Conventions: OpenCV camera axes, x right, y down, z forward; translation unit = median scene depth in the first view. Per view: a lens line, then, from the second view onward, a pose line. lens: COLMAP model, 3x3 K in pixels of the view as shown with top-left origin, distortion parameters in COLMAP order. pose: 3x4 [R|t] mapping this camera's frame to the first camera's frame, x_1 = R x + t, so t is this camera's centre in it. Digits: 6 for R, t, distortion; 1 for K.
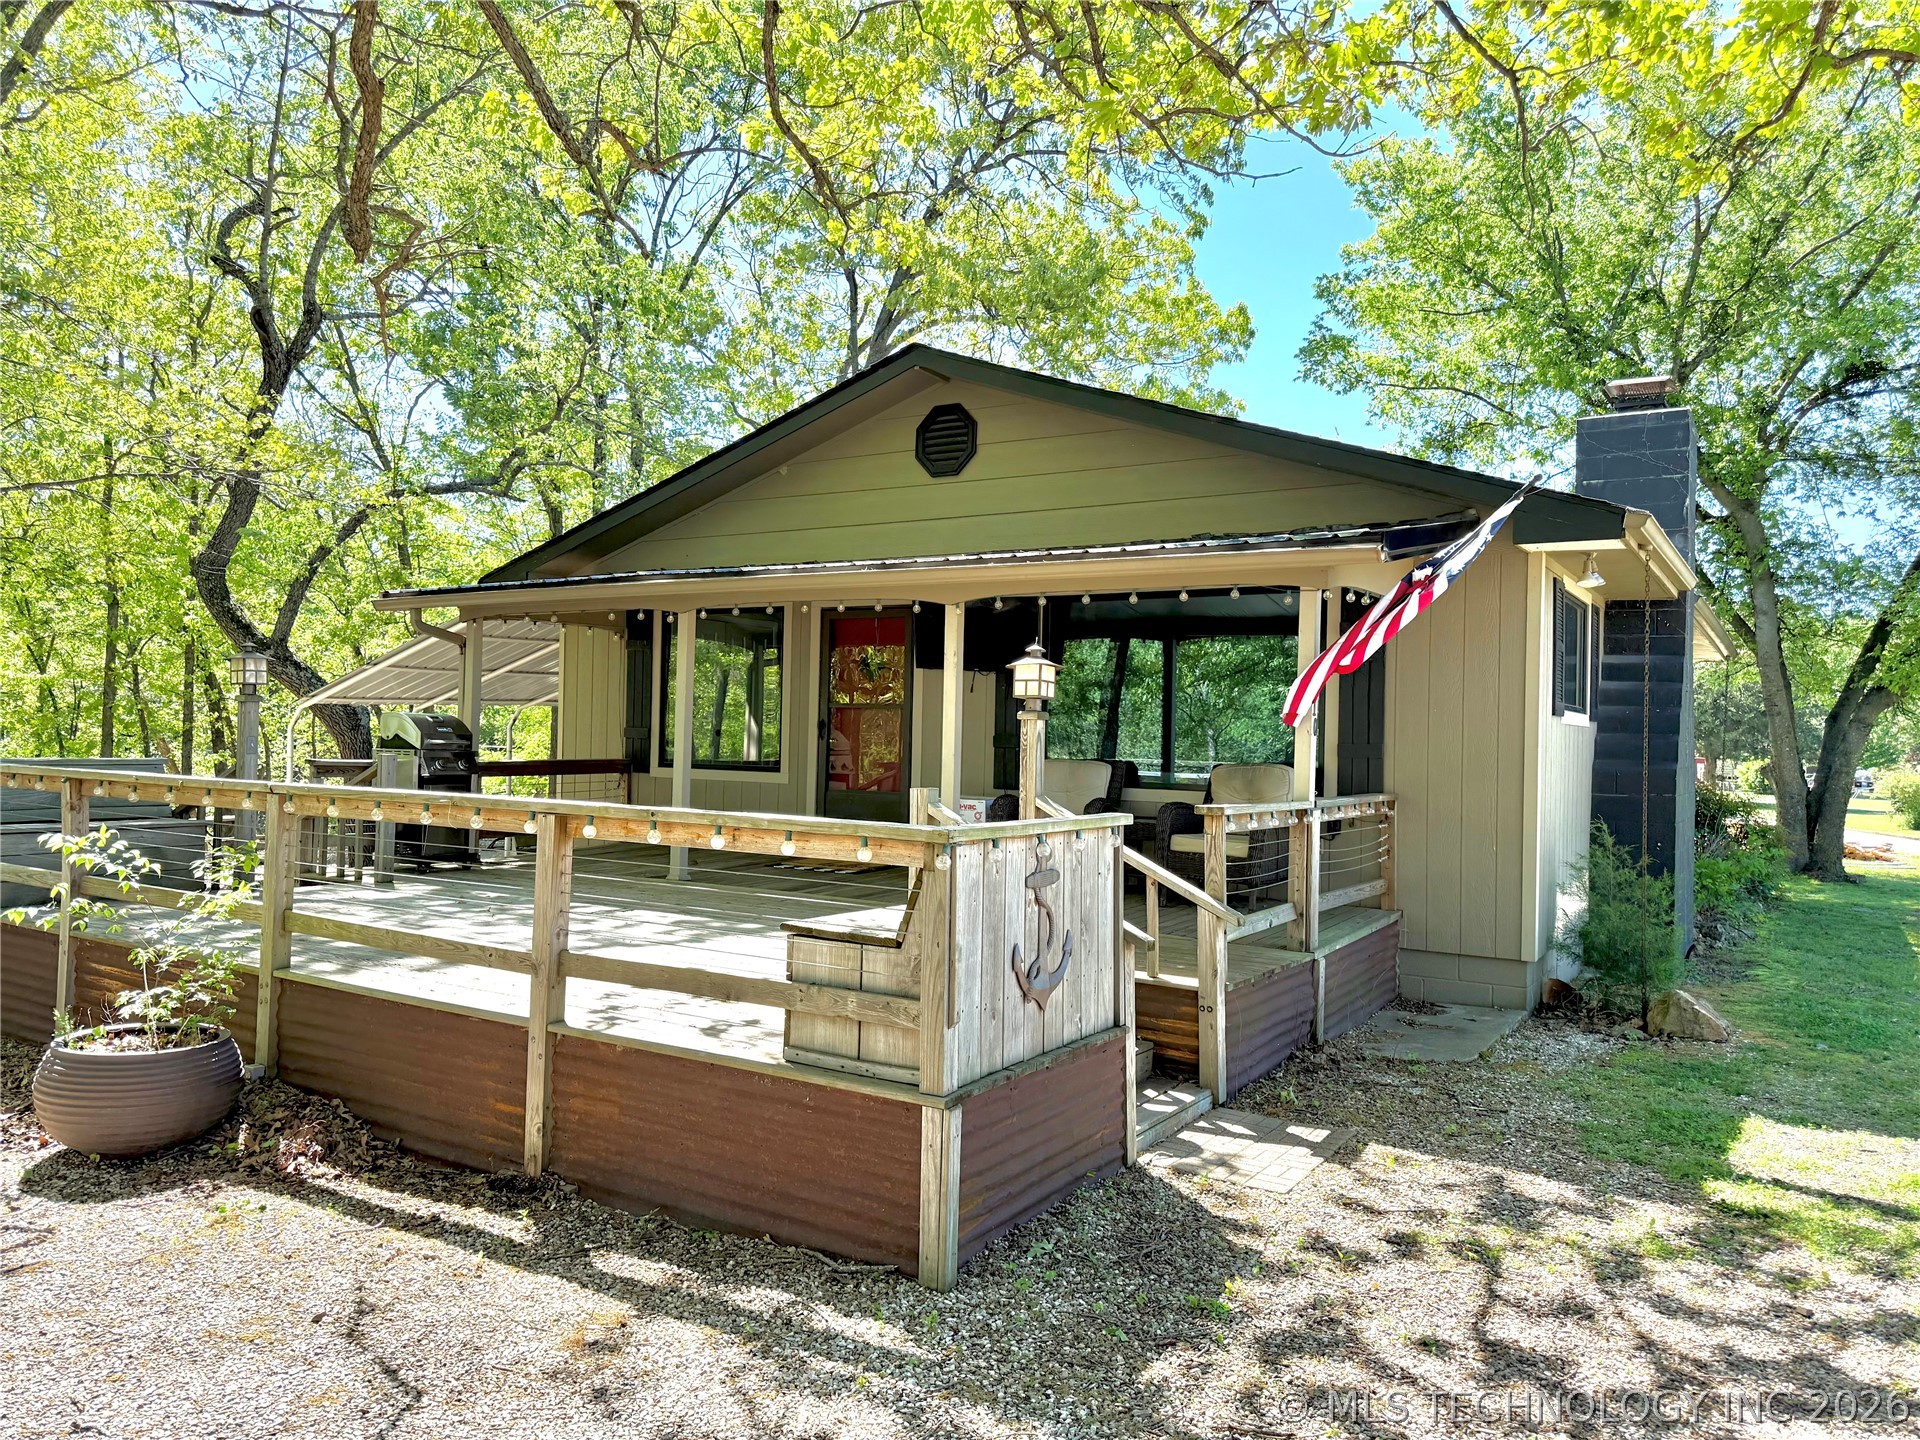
lens RADIAL K [[1342.3, 0, 953.8], [0, 1342.3, 713.5], [0, 0, 1]] dist [0.001534, -0.018883]
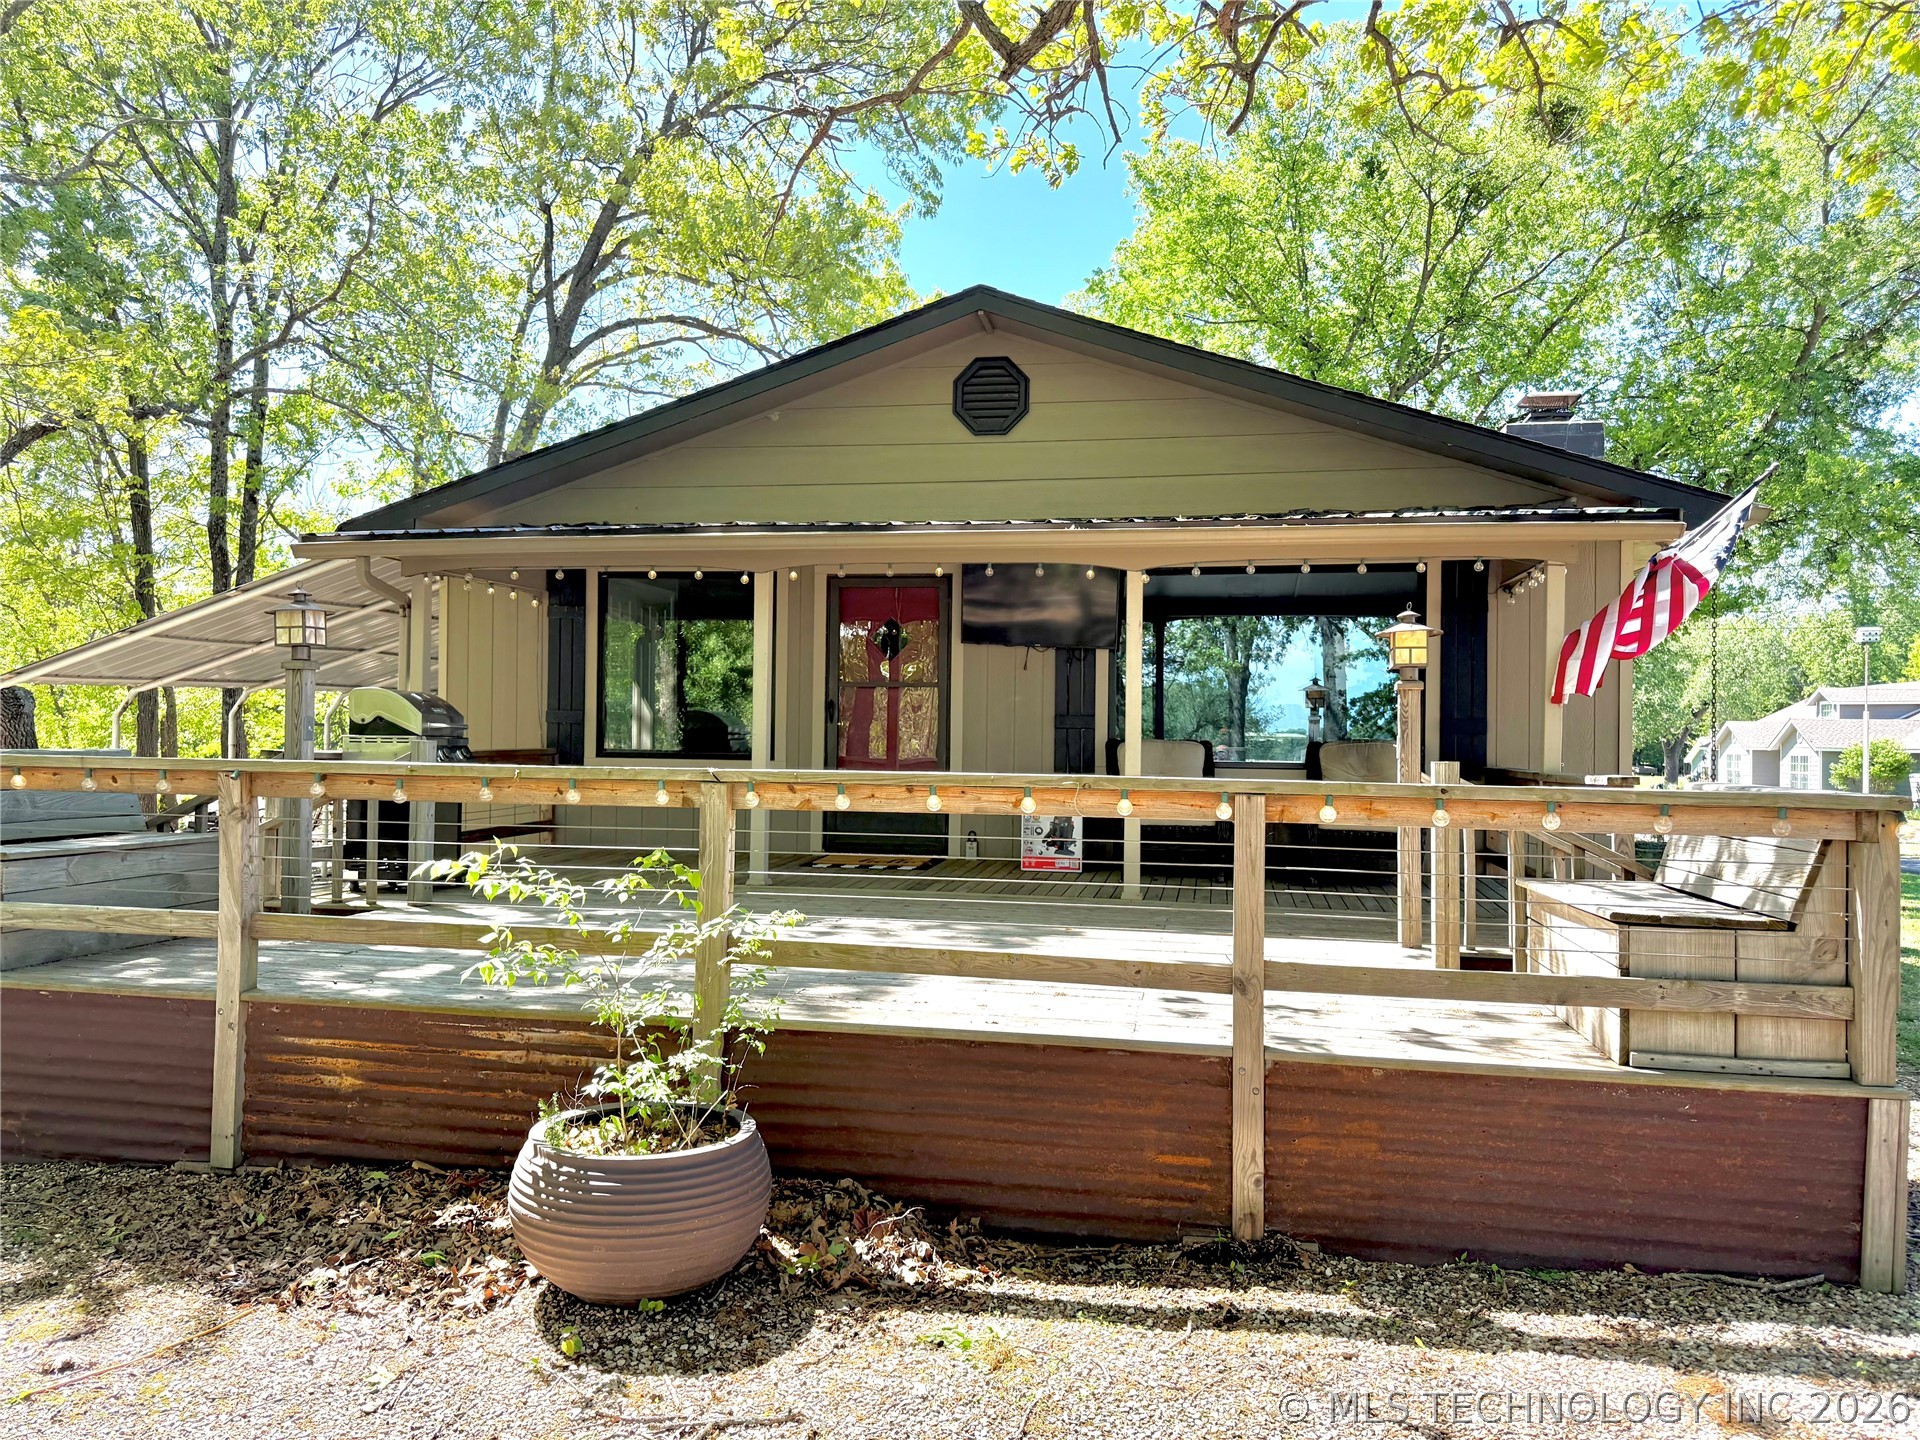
lens RADIAL K [[1342.3, 0, 963.6], [0, 1342.3, 726.3], [0, 0, 1]] dist [0.001534, -0.018883]
pose [[0.937578, -0.008006, 0.347682, -0.724167], [0.001771, 0.999832, 0.018248, 0.015586], [-0.347770, -0.016493, 0.937435, 0.284119]]
